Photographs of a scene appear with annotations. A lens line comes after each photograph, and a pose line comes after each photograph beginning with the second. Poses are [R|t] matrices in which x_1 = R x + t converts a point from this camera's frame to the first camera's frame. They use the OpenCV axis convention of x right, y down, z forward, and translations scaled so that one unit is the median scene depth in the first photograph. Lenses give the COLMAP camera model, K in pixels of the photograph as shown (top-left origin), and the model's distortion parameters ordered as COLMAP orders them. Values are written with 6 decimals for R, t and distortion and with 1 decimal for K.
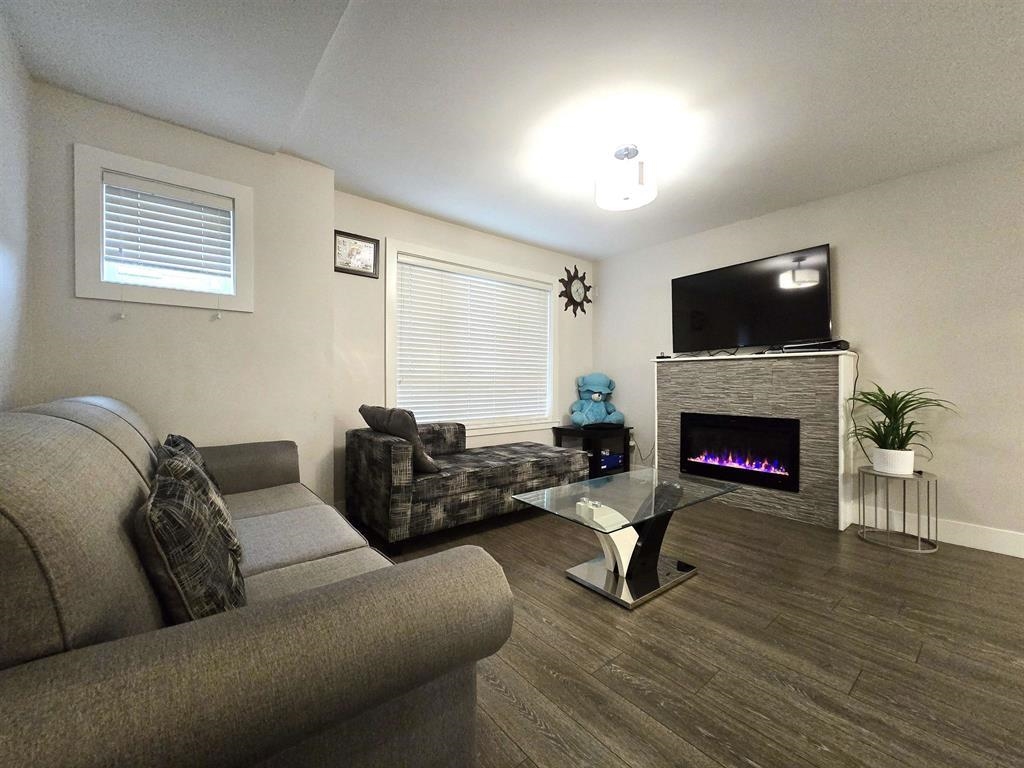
lens RADIAL K [[417.1, 0, 504.6], [0, 417.1, 383.8], [0, 0, 1]] dist [0.002825, 0.000264]
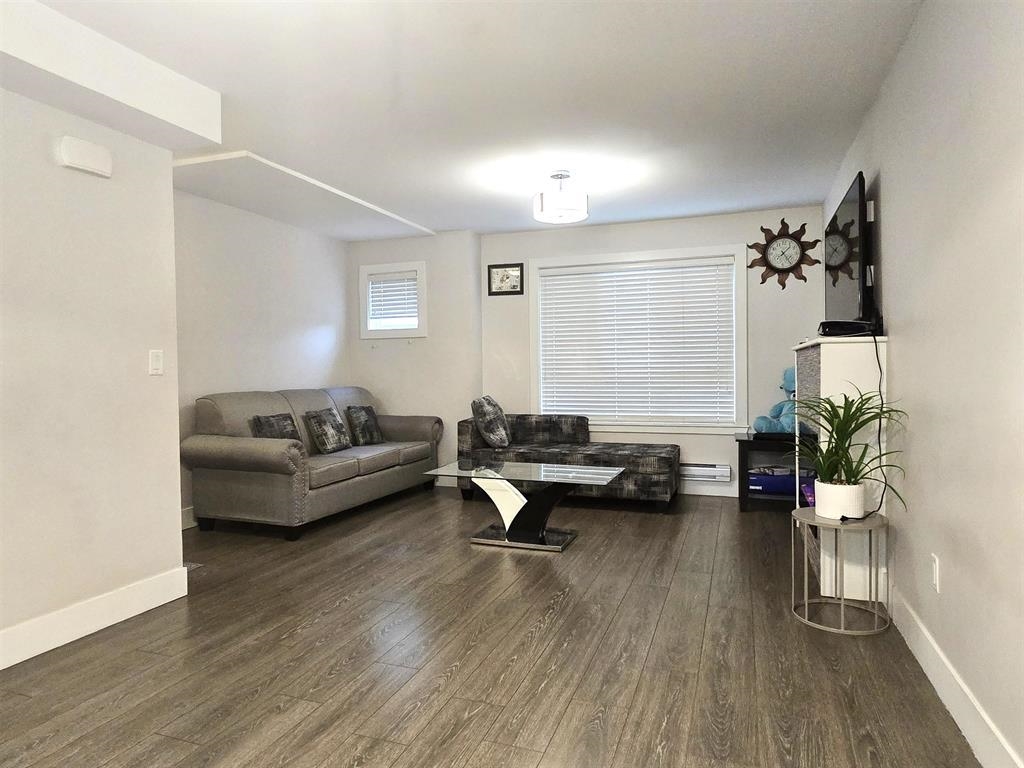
lens RADIAL K [[631.8, 0, 512.0], [0, 631.8, 384.0], [0, 0, 1]] dist [-0.000254, 0.000055]
pose [[0.515618, 0.011465, -0.856742, 1.228534], [0.007133, 0.999818, 0.017673, -0.020680], [0.856789, -0.015223, 0.515443, 0.009731]]
